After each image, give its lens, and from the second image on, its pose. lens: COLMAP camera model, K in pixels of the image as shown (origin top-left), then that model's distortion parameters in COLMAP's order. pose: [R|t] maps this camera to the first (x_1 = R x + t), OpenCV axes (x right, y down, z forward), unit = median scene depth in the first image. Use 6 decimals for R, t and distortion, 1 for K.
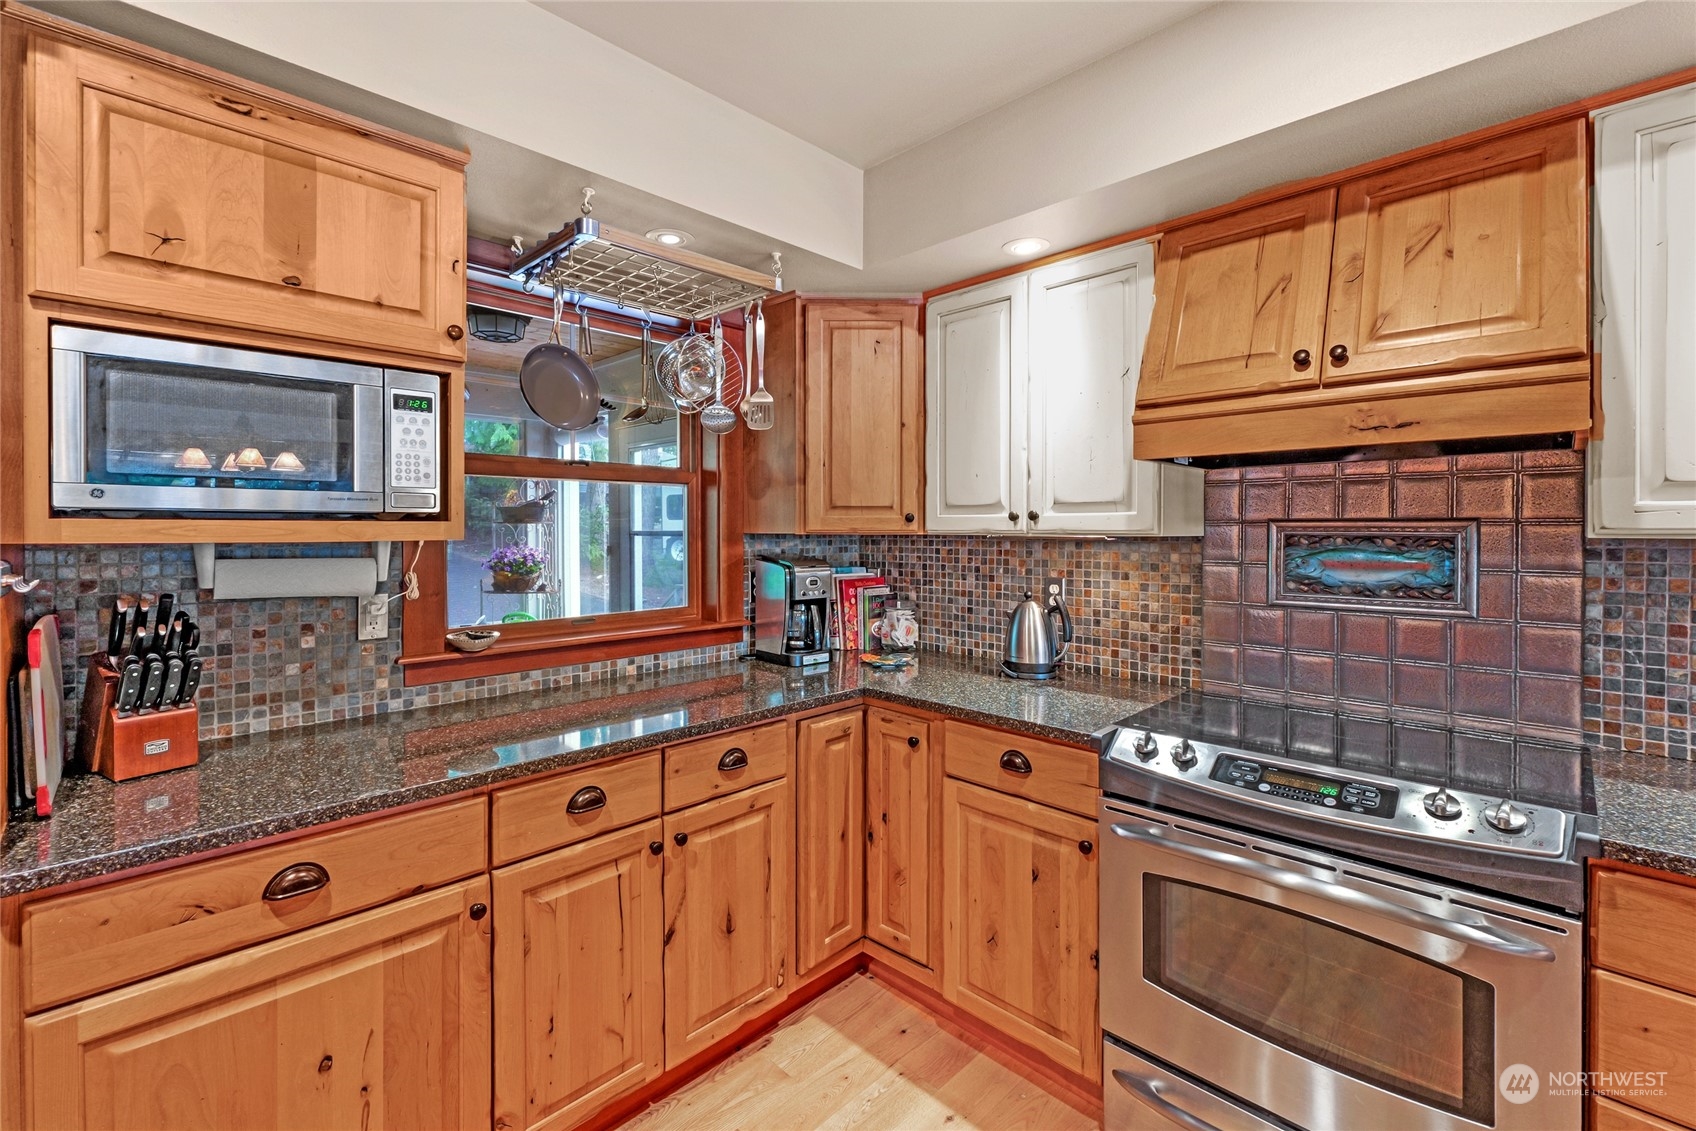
lens RADIAL K [[725.1, 0, 860.2], [0, 725.1, 530.9], [0, 0, 1]] dist [-0.001166, -0.000173]
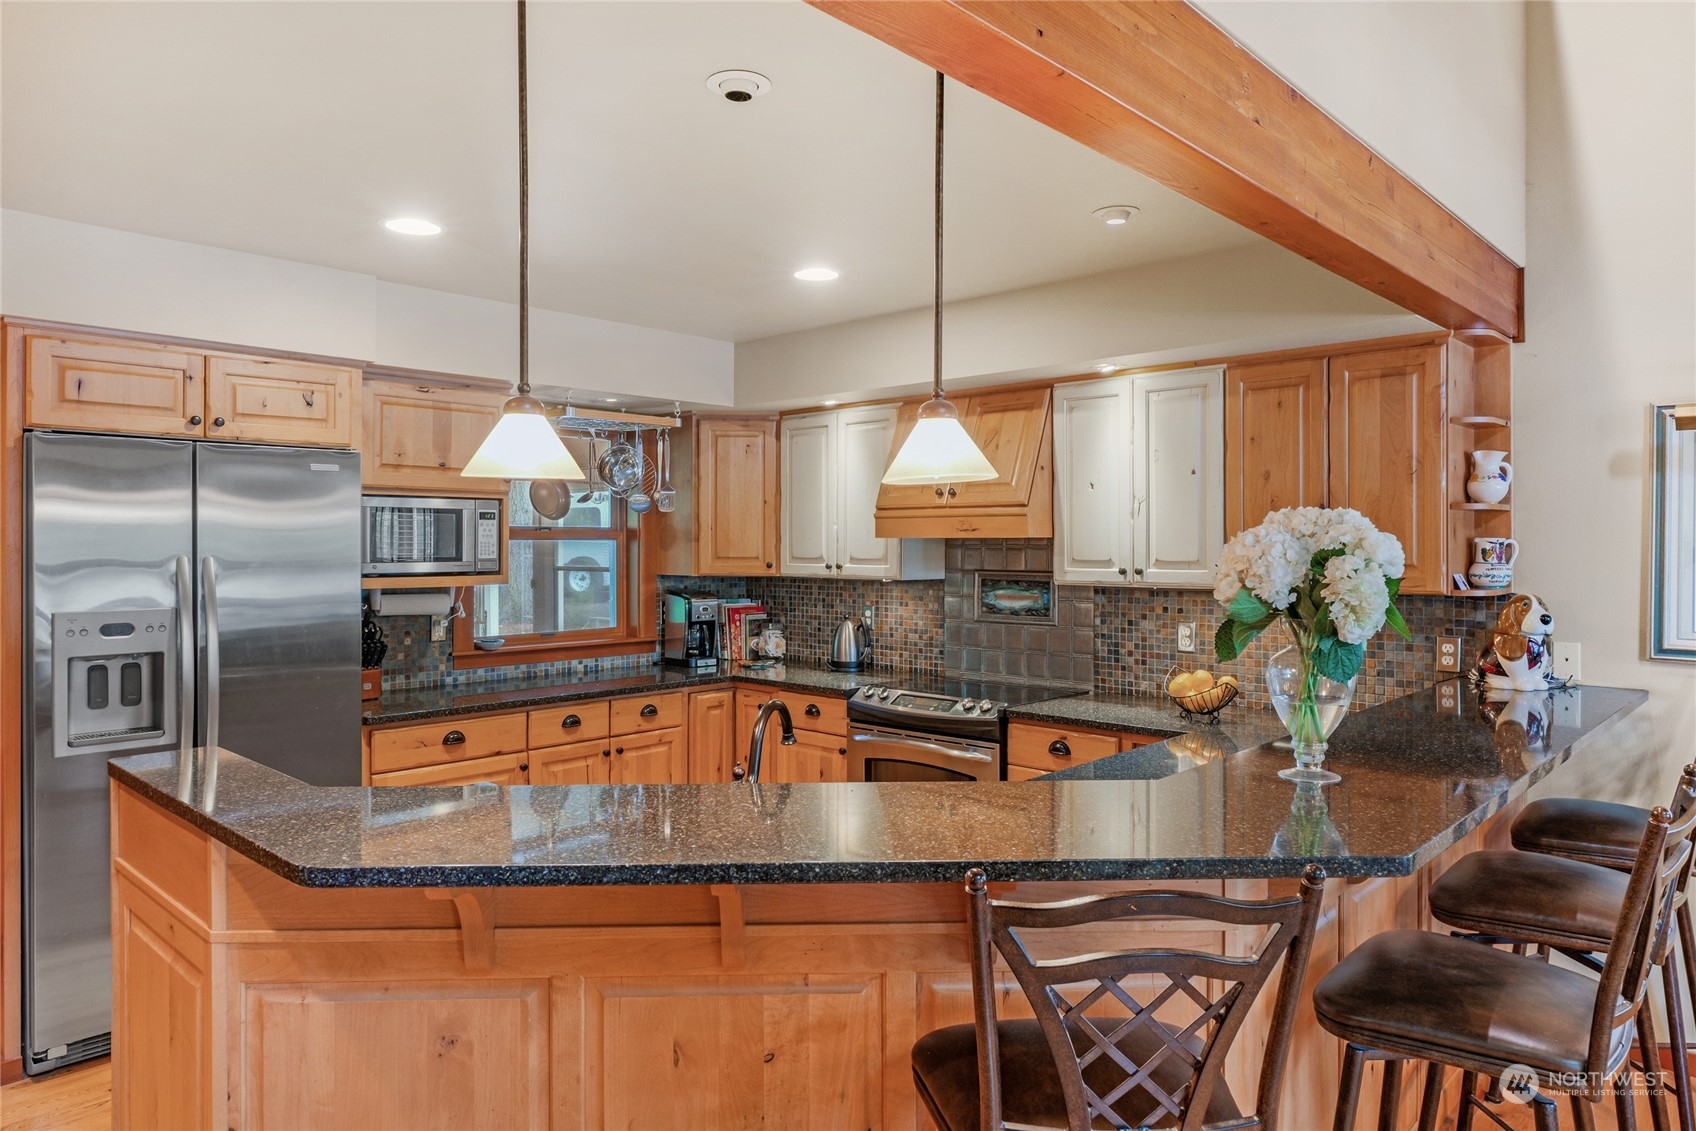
lens RADIAL K [[1091.7, 0, 866.6], [0, 1091.7, 537.4], [0, 0, 1]] dist [0.006130, 0.002432]
pose [[0.999668, 0.000453, 0.025743, 0.238470], [-0.000284, 0.999978, -0.006558, -0.068469], [-0.025746, 0.006548, 0.999647, -1.399134]]
